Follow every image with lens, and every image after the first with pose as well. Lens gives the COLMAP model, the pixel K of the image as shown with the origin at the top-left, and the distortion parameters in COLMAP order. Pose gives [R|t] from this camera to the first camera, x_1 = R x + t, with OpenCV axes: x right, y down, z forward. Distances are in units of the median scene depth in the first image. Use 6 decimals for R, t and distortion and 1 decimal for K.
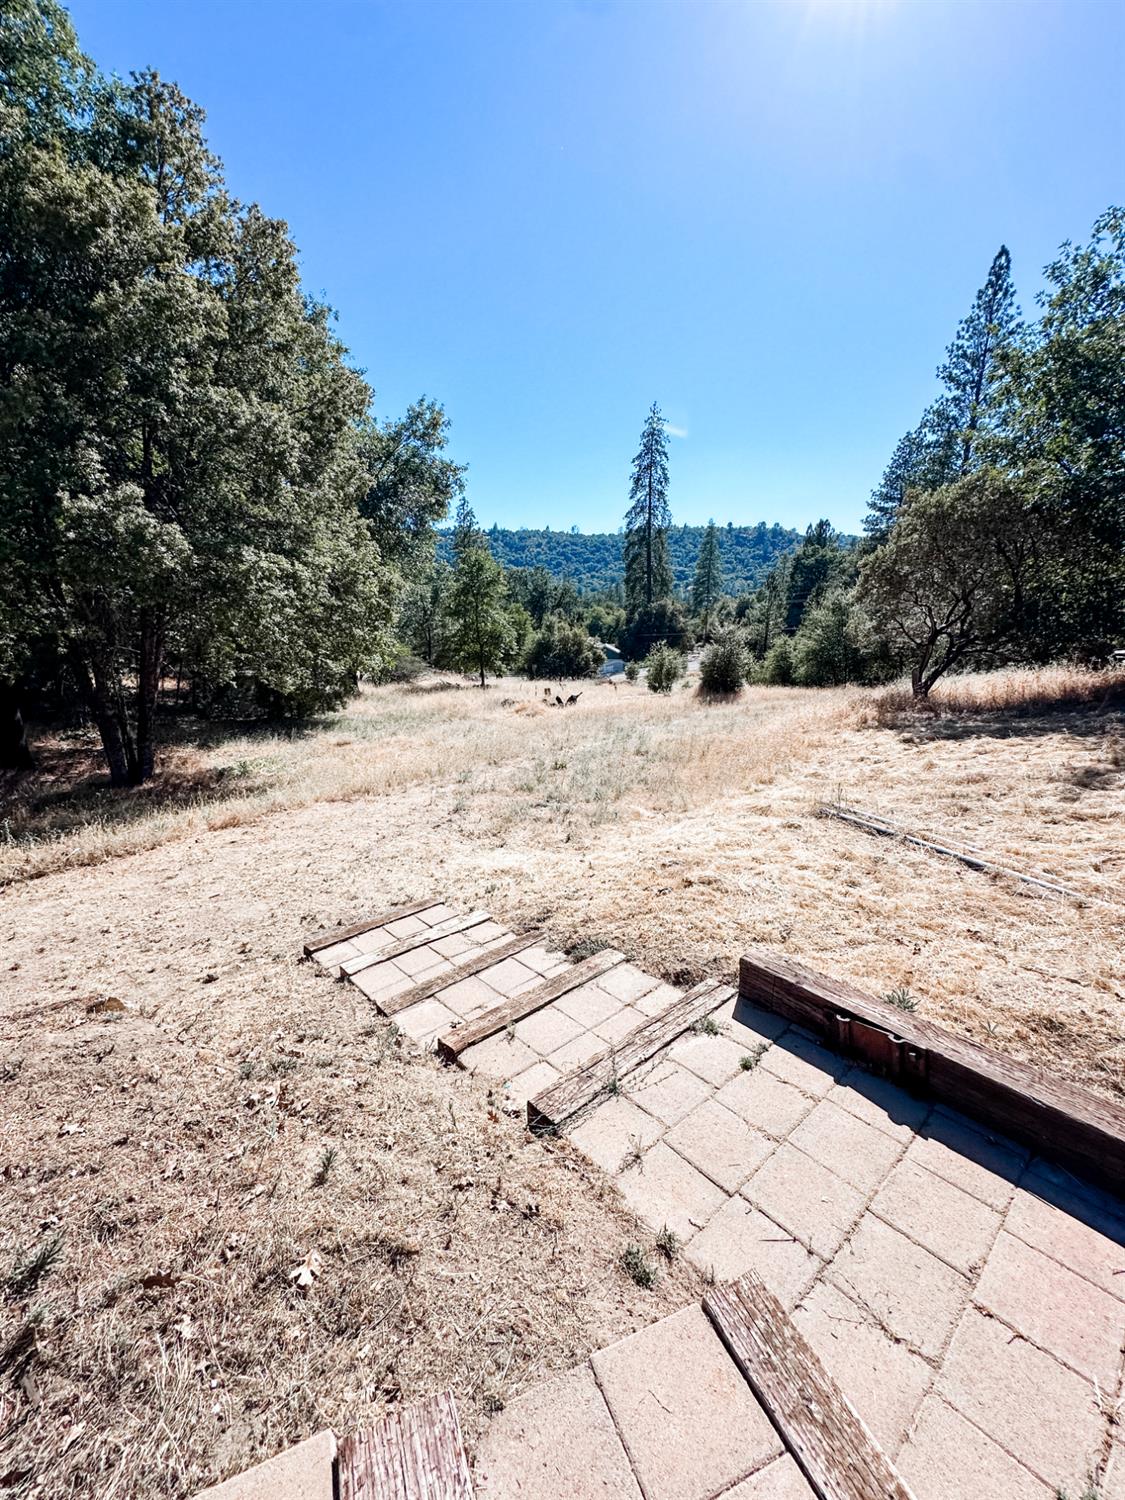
lens RADIAL K [[599.5, 0, 562.5], [0, 599.5, 750.0], [0, 0, 1]] dist [-0.000263, -0.000060]
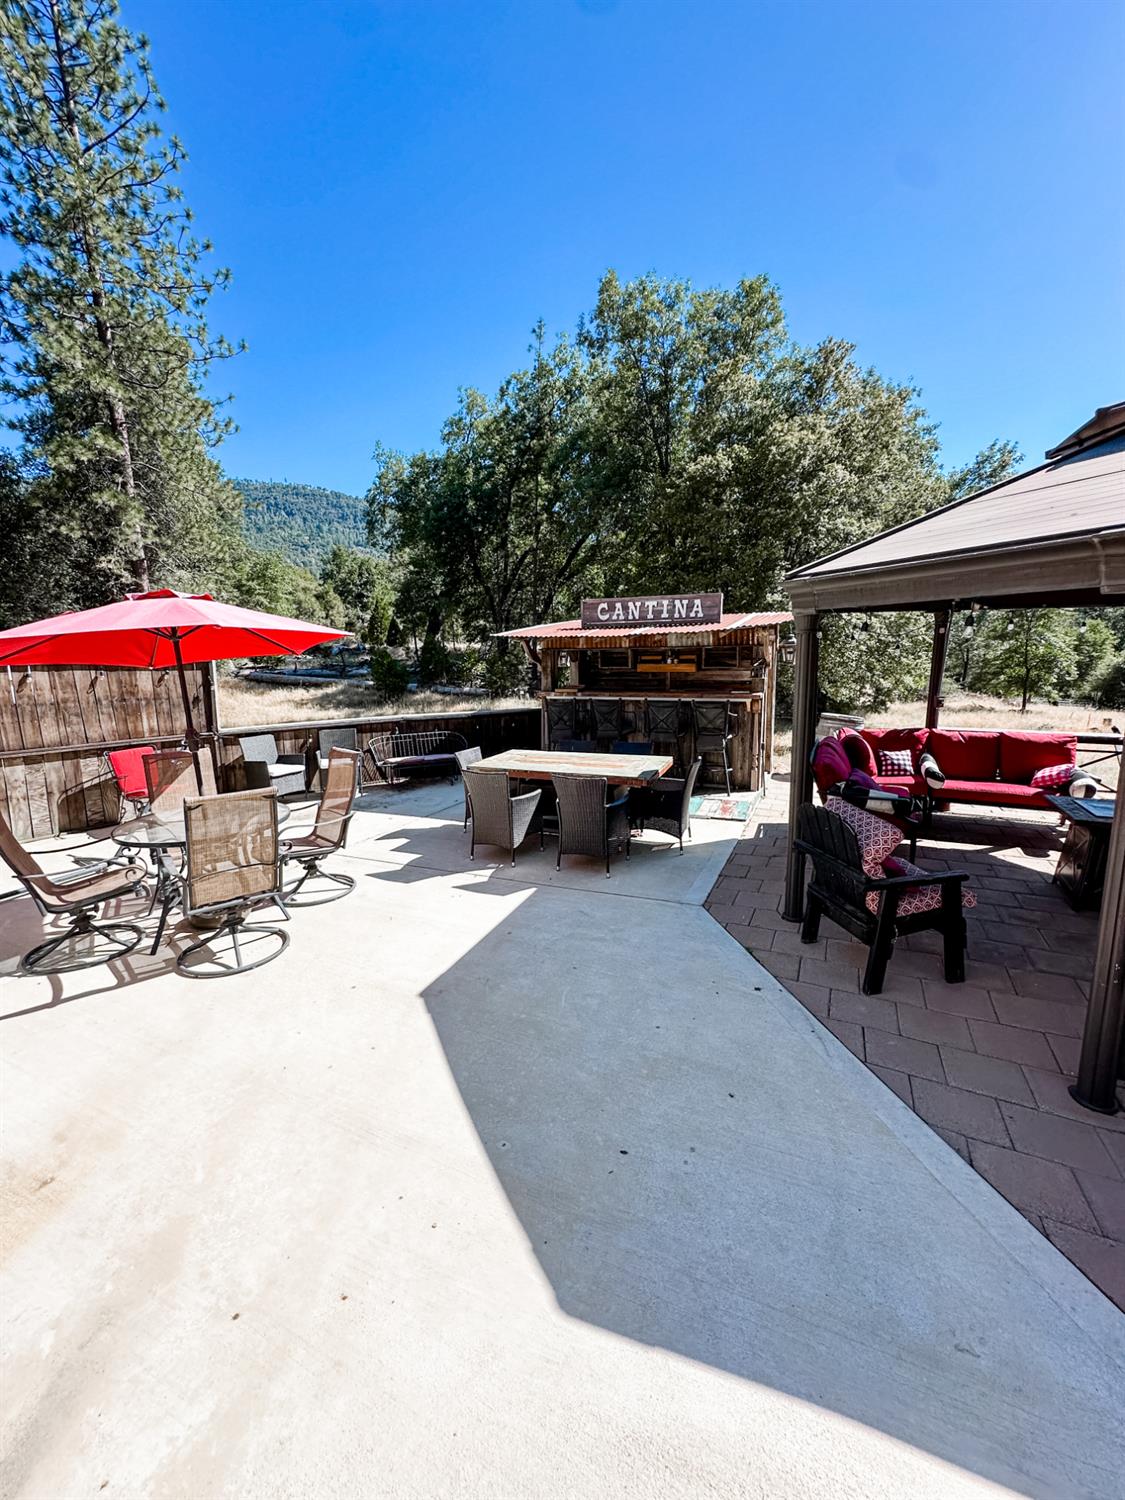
lens RADIAL K [[599.5, 0, 562.5], [0, 599.5, 750.0], [0, 0, 1]] dist [-0.000263, -0.000060]
pose [[0.692827, 0.124813, -0.710220, 0.046021], [-0.144310, 0.988981, 0.033026, 0.029342], [0.706516, 0.079610, 0.703205, -0.193074]]
